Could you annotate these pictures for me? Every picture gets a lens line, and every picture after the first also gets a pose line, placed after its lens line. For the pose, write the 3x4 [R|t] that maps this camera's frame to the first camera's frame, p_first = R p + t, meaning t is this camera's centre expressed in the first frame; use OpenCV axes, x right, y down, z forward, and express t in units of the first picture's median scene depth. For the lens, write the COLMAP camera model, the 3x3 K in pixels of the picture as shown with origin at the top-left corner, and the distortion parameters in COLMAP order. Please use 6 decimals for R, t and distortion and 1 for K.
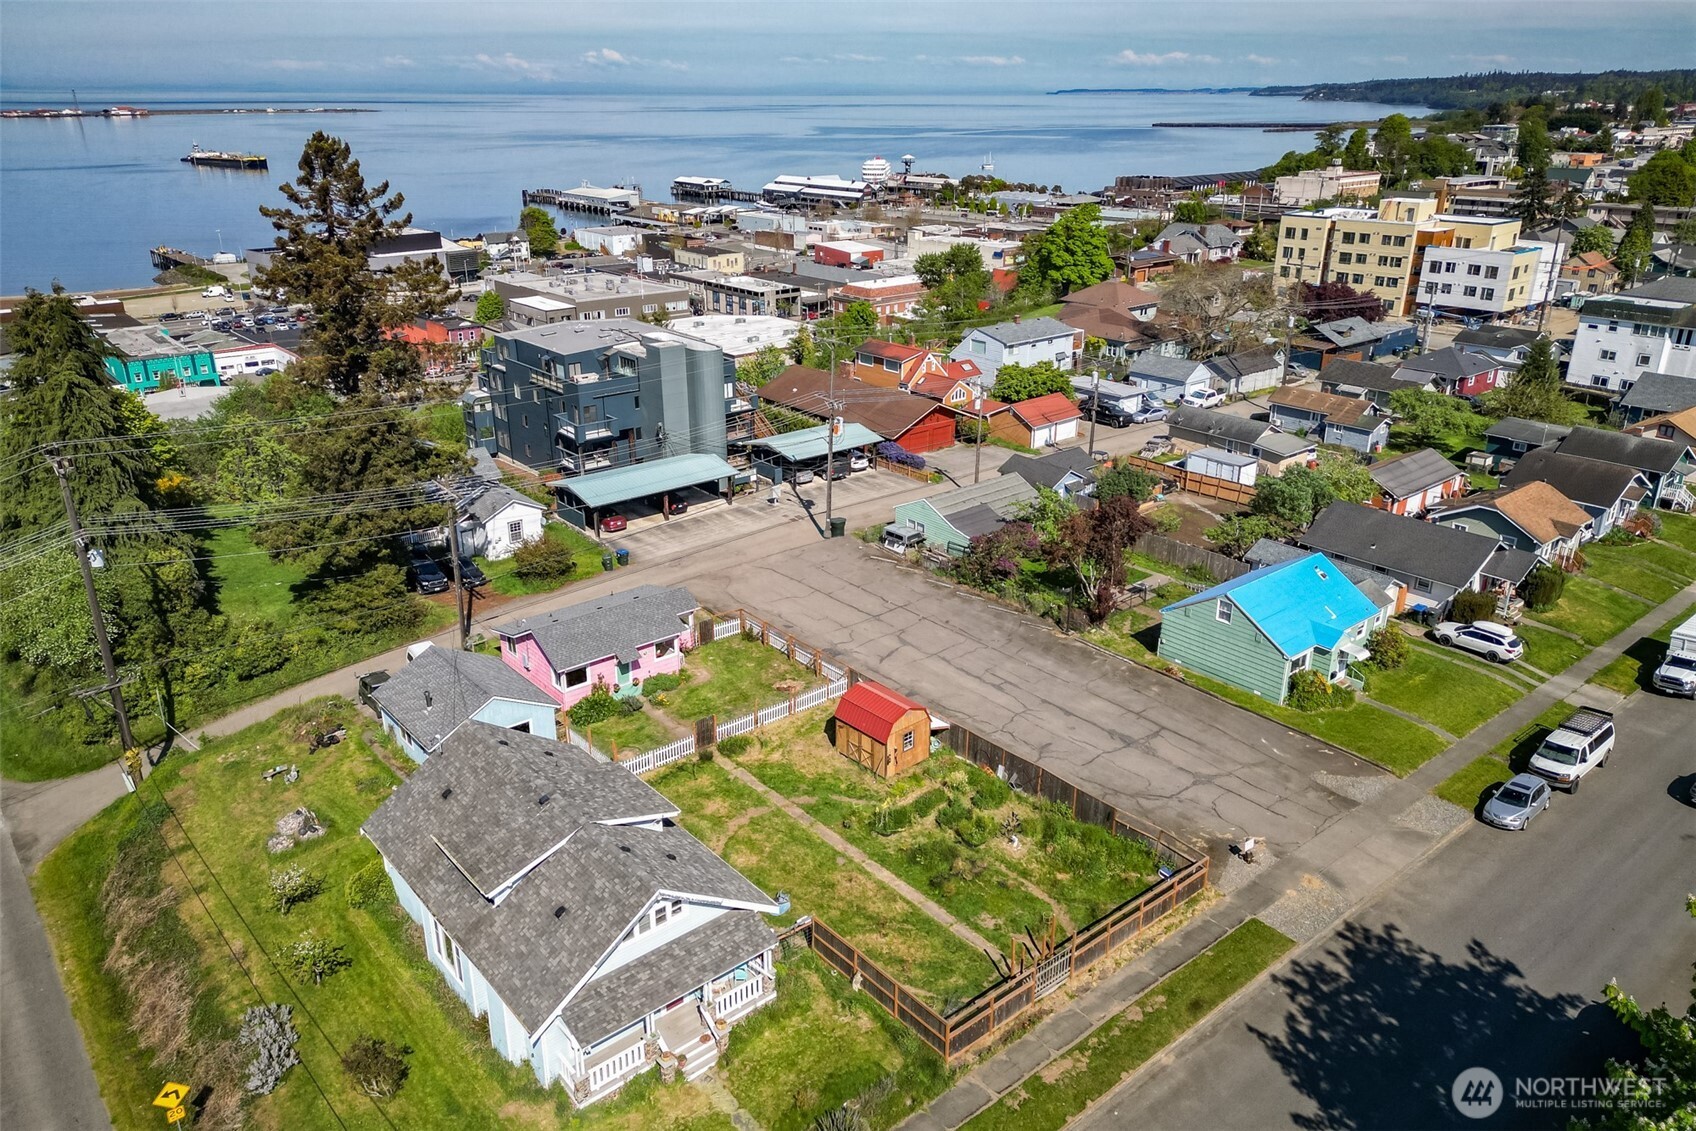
lens RADIAL K [[1184.2, 0, 843.6], [0, 1184.2, 568.0], [0, 0, 1]] dist [0.075890, -0.067659]
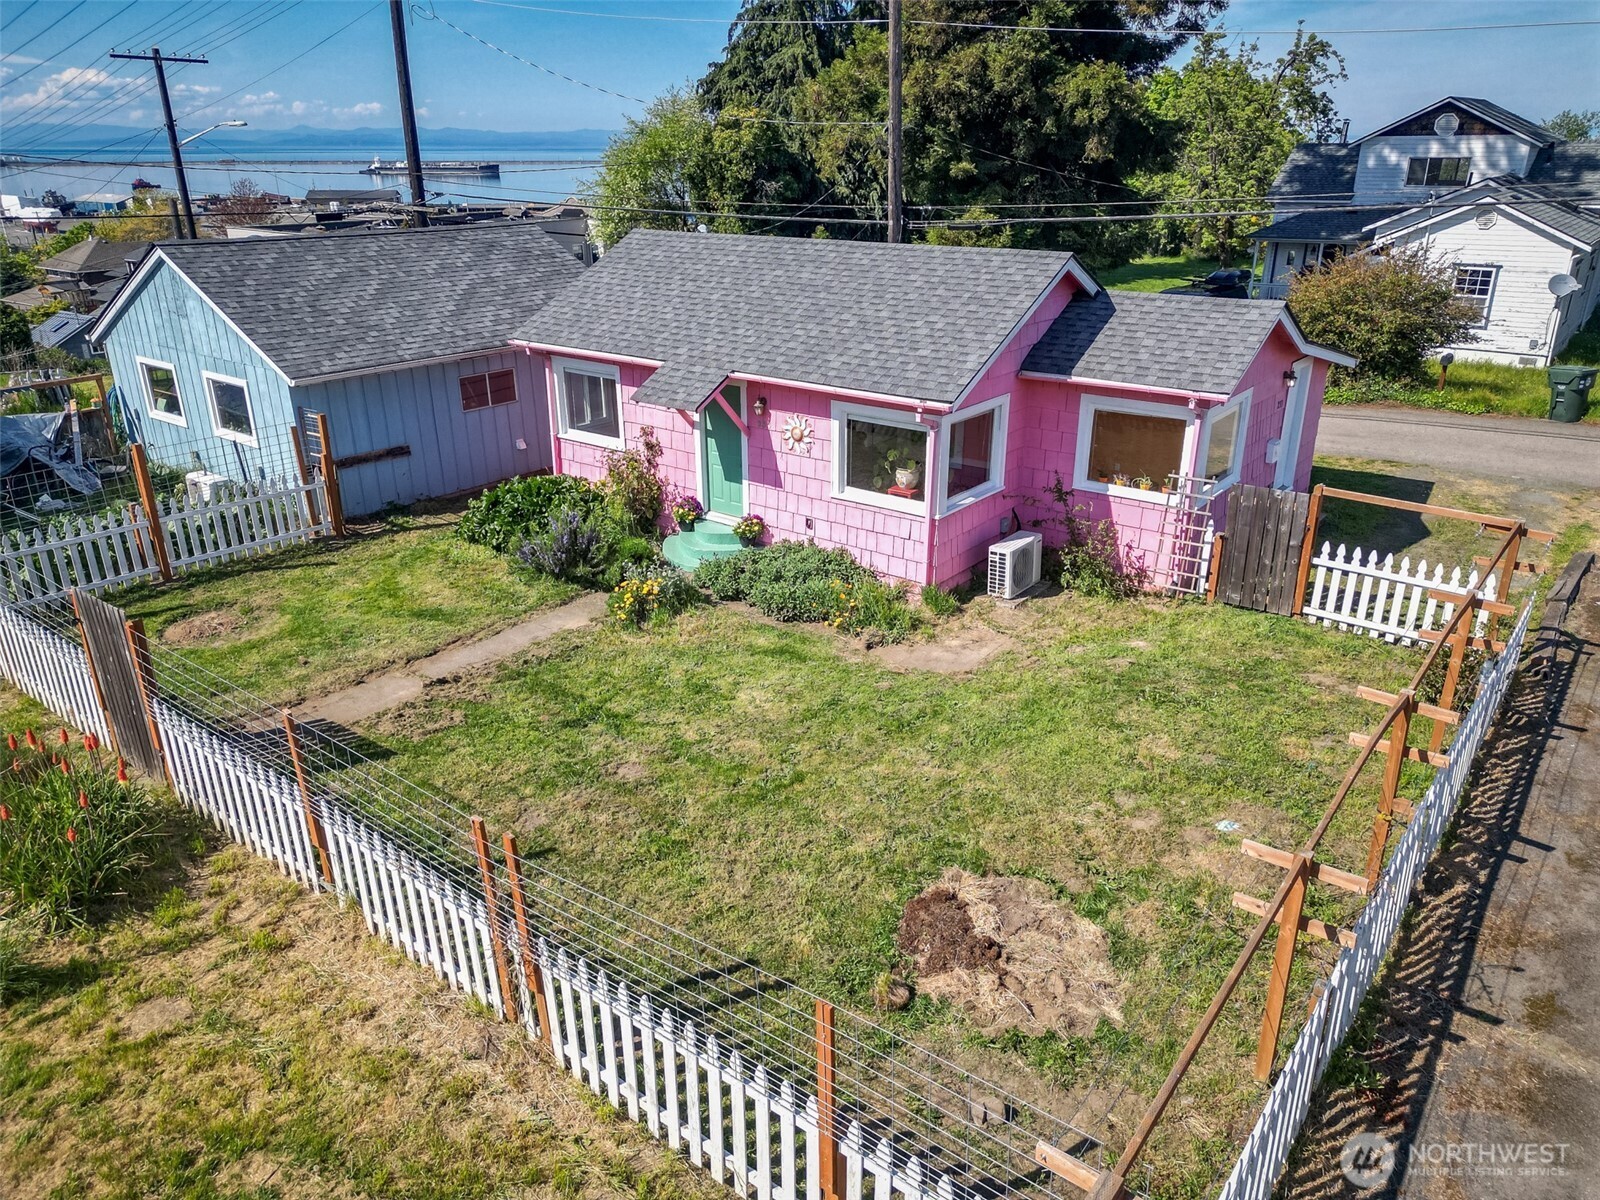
lens RADIAL K [[1118.3, 0, 794.2], [0, 1118.3, 601.1], [0, 0, 1]] dist [0.064387, -0.050963]
pose [[0.202563, 0.366142, -0.908245, 0.048628], [-0.356249, 0.891475, 0.279928, 0.038918], [0.912171, 0.266858, 0.311017, 0.926339]]
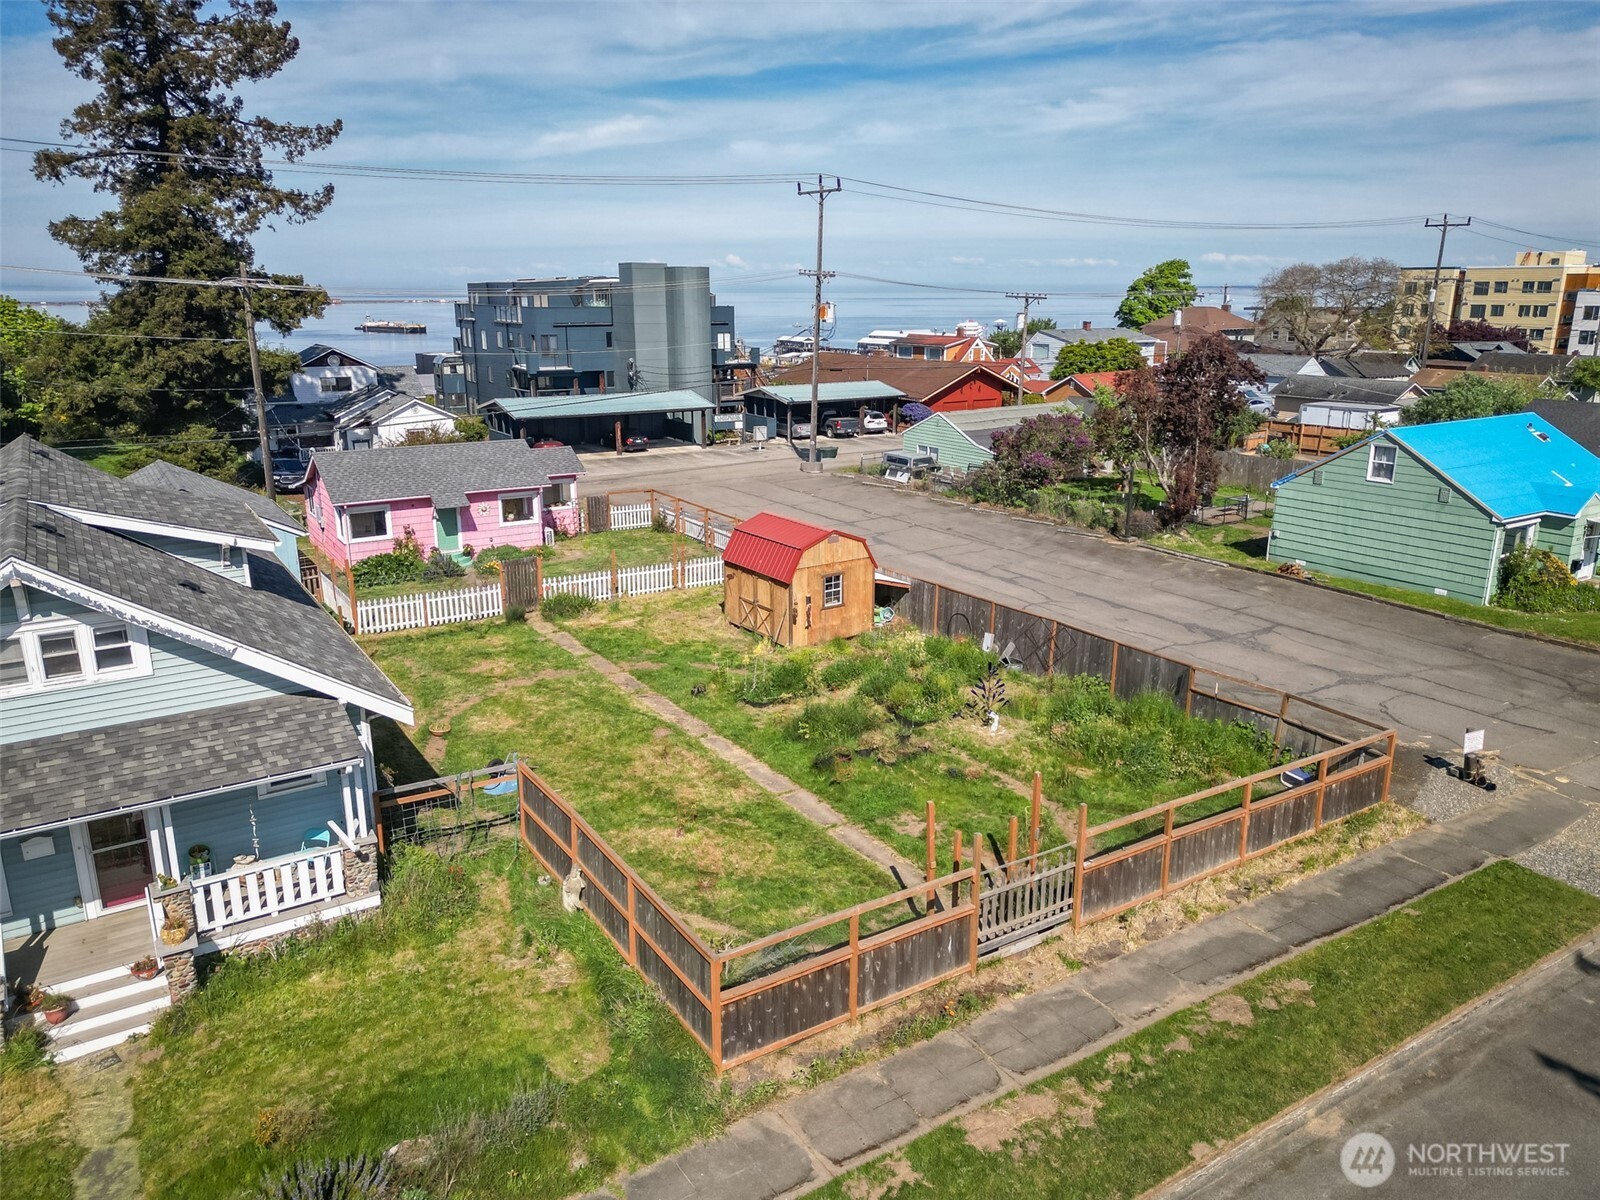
lens RADIAL K [[1118.3, 0, 794.5], [0, 1118.3, 603.2], [0, 0, 1]] dist [0.064387, -0.050963]
pose [[0.991508, 0.033434, -0.125677, 0.091637], [-0.046869, 0.993313, -0.105512, 0.183492], [0.121309, 0.110506, 0.986444, 0.384800]]
